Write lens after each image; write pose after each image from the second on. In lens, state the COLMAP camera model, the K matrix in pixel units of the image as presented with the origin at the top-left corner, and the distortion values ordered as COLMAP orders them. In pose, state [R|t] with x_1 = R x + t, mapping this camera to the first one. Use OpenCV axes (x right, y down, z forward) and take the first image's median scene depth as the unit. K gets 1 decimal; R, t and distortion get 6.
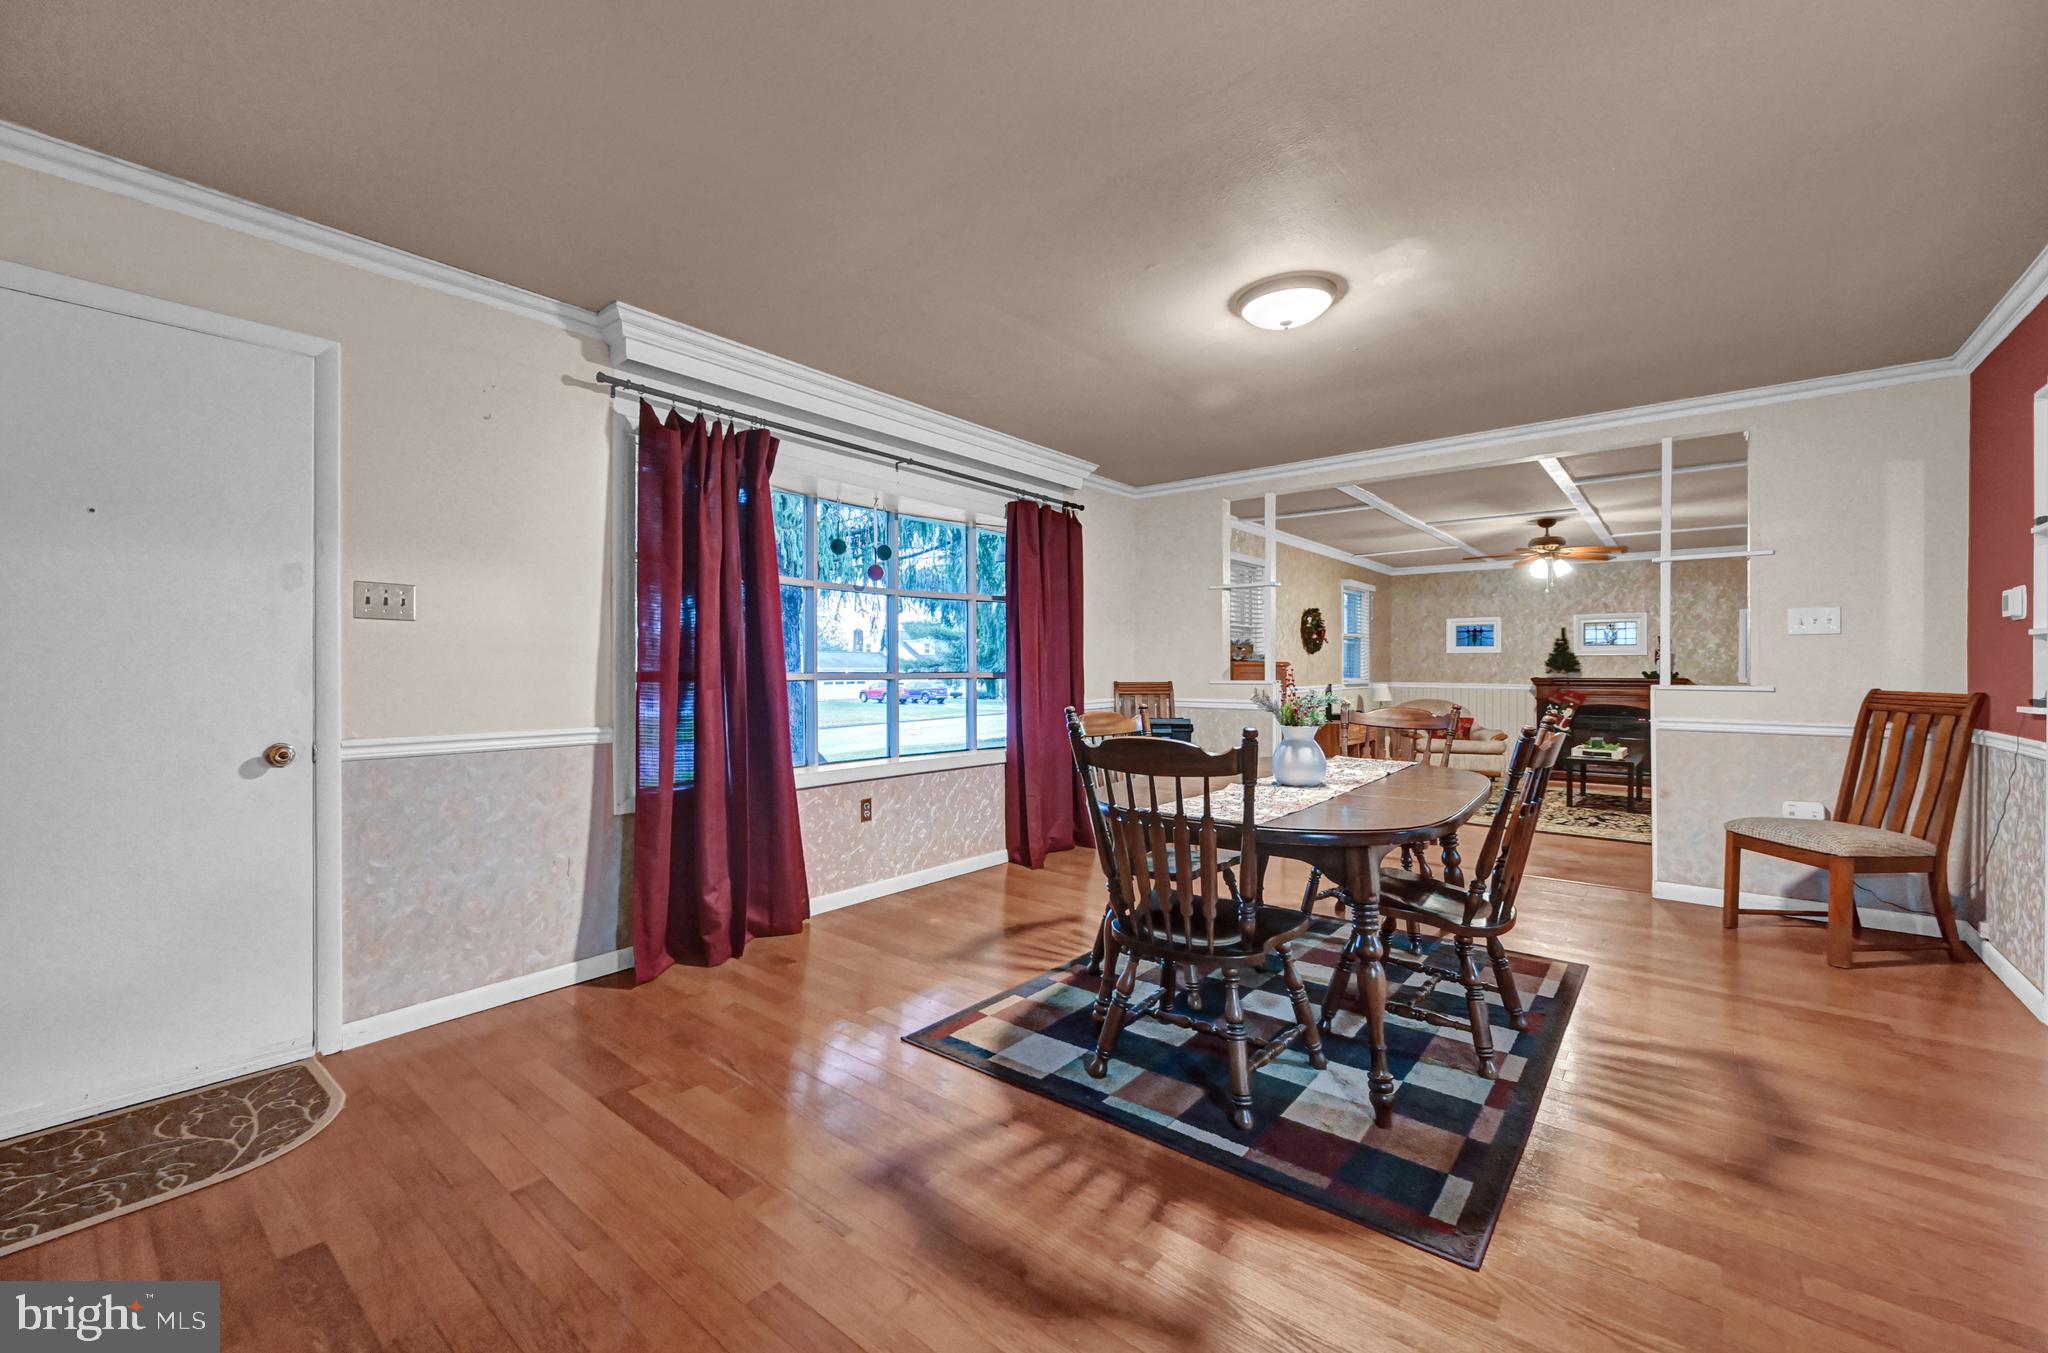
lens RADIAL K [[835.7, 0, 984.7], [0, 835.7, 672.3], [0, 0, 1]] dist [-0.001990, -0.000117]
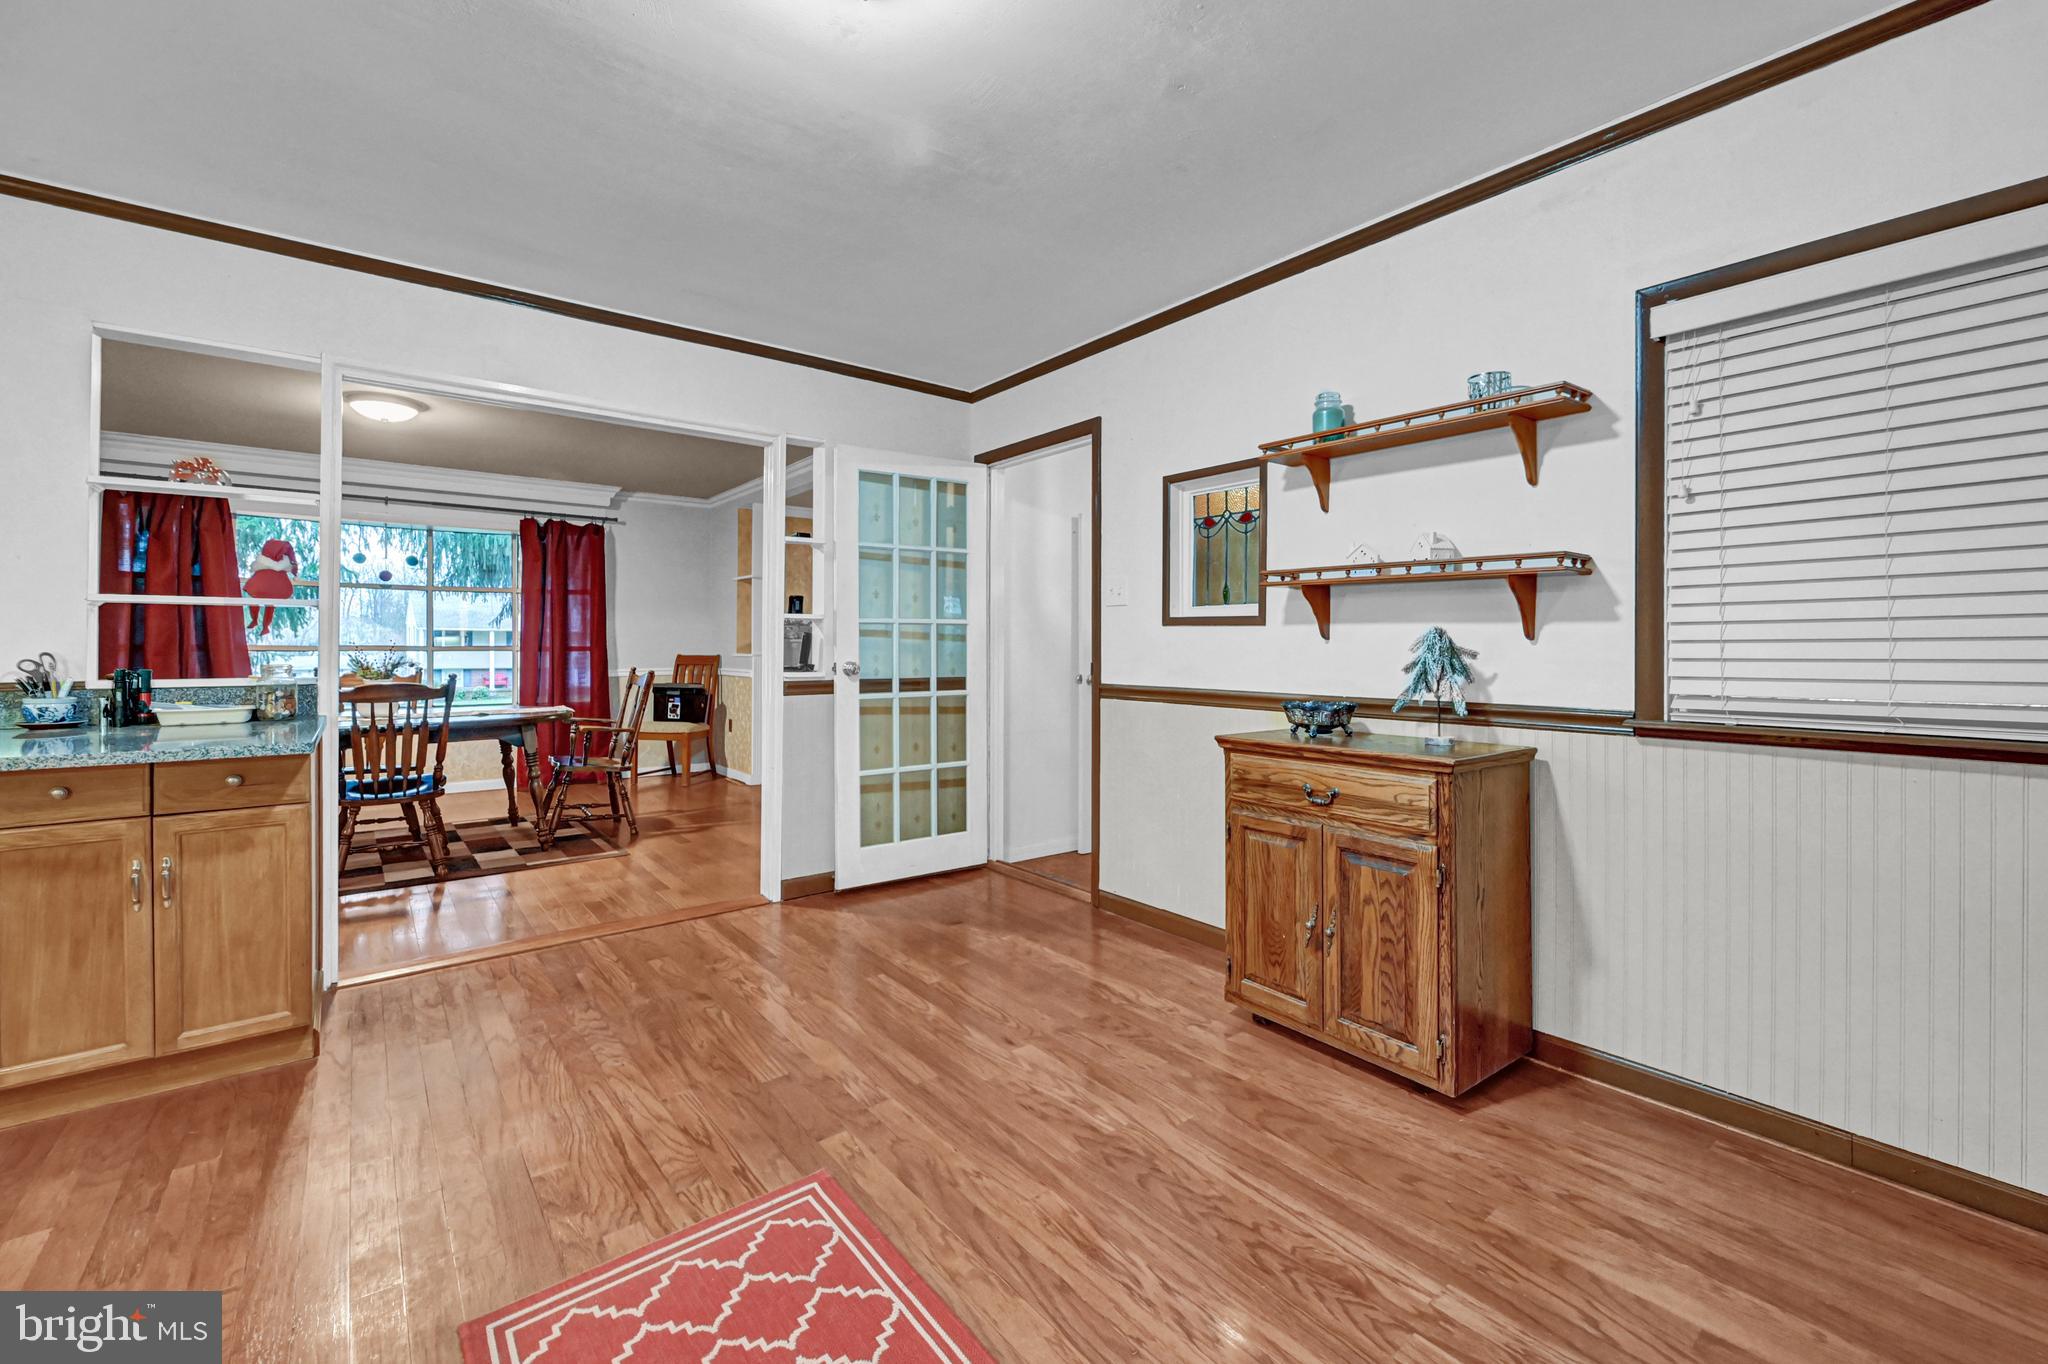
lens RADIAL K [[845.6, 0, 1020.3], [0, 845.6, 640.3], [0, 0, 1]] dist [-0.001083, 0.000018]
pose [[0.980559, -0.000598, -0.196221, 1.465090], [-0.001287, 0.999954, -0.009478, 0.001059], [0.196218, 0.009547, 0.980514, -0.242878]]
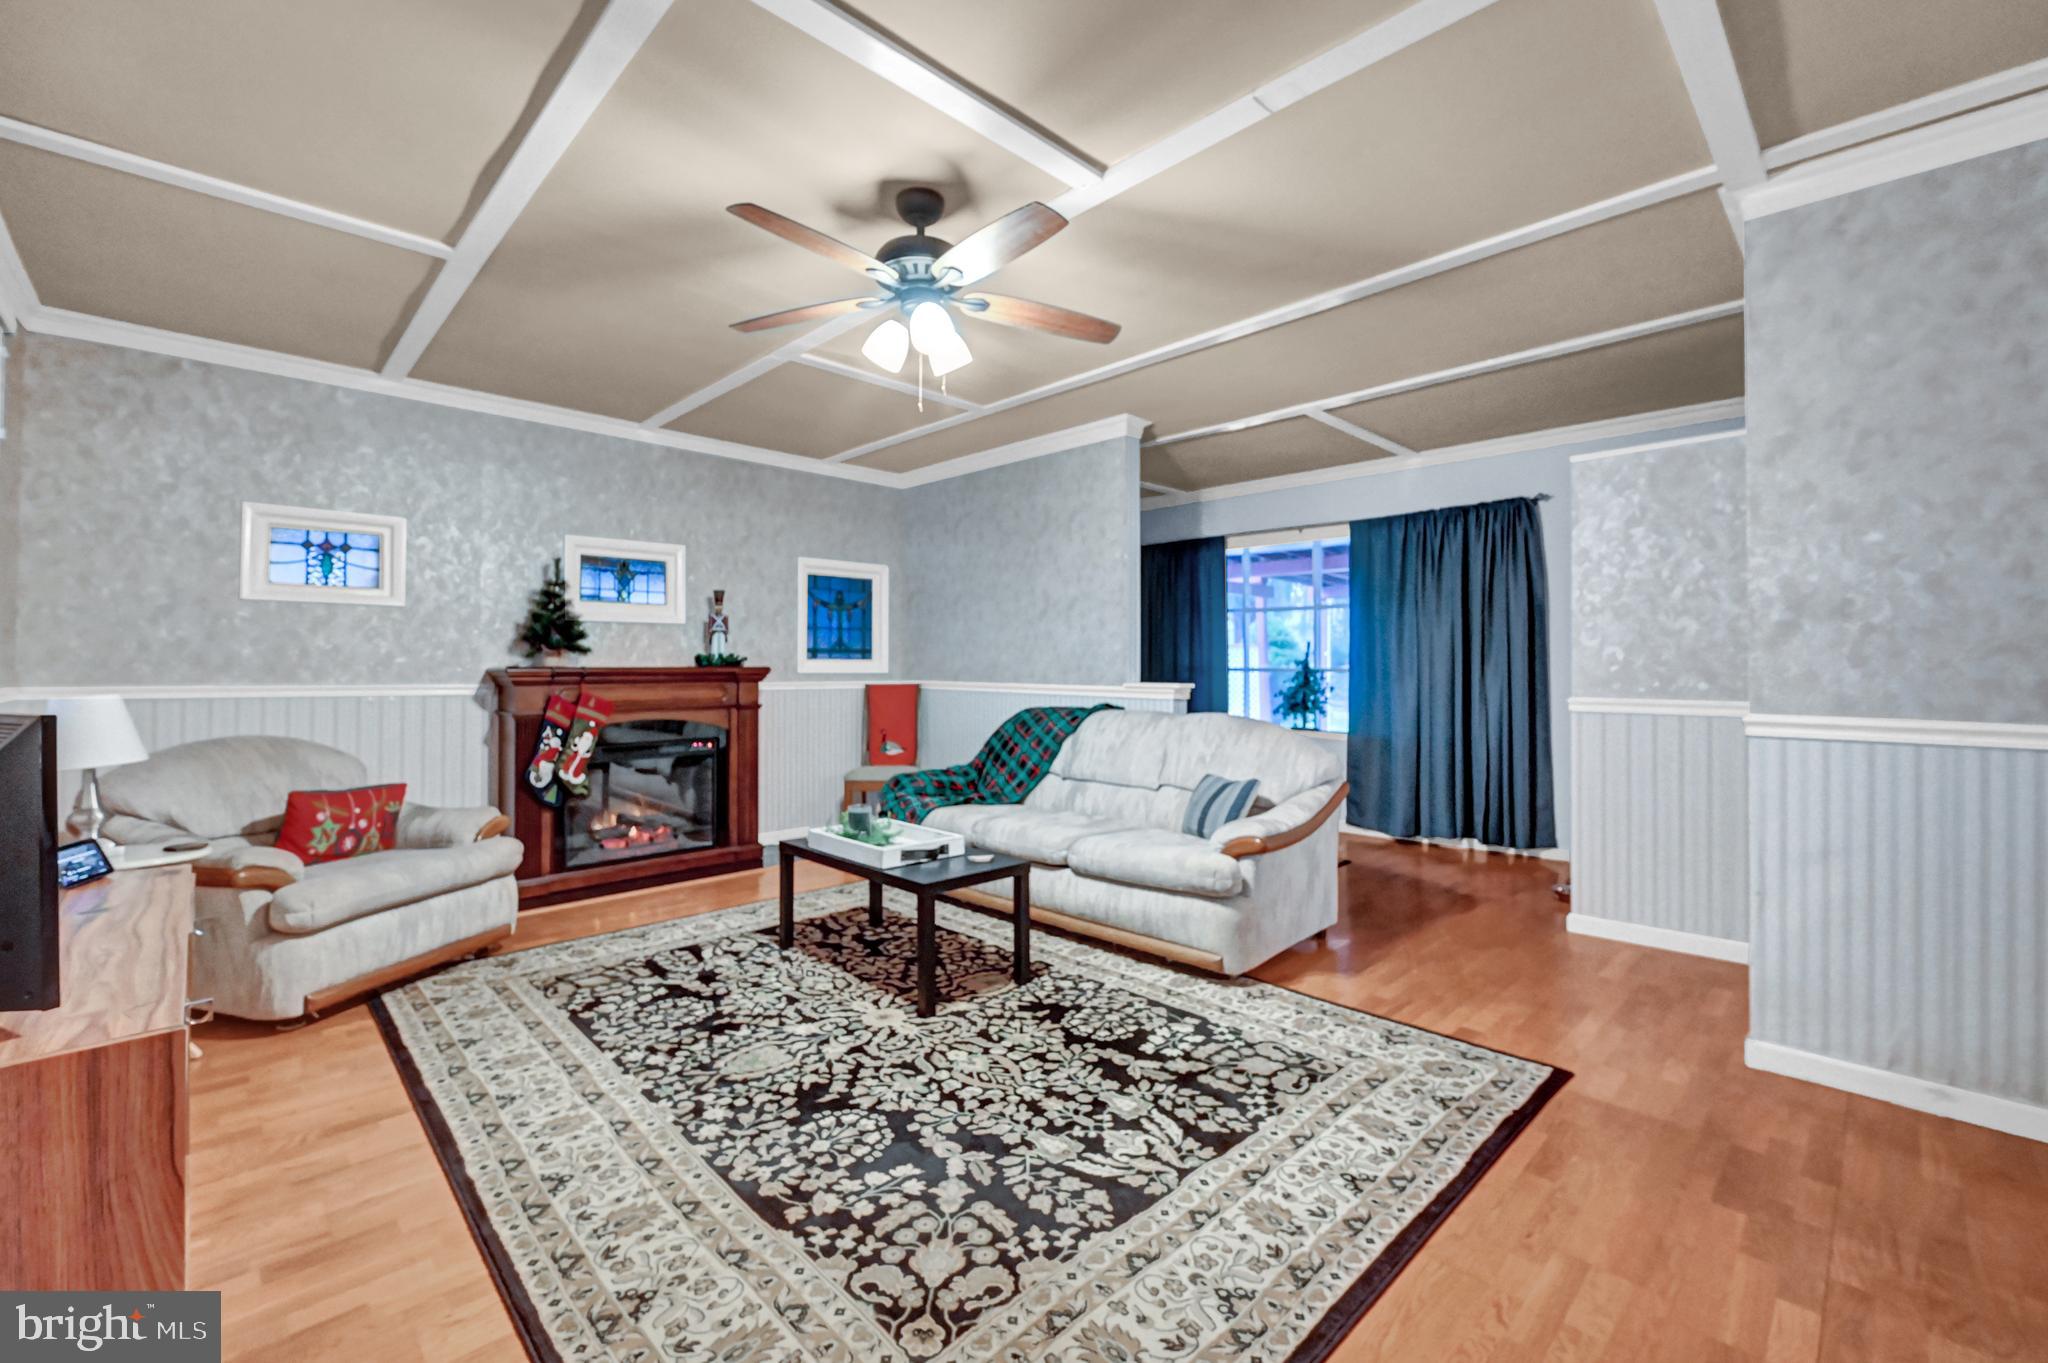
lens RADIAL K [[849.9, 0, 1001.6], [0, 849.9, 657.4], [0, 0, 1]] dist [0.000598, -0.000033]
pose [[0.103707, 0.007445, 0.994580, 0.682570], [0.001407, 0.999970, -0.007632, 0.013682], [-0.994607, 0.002190, 0.103694, 1.905360]]
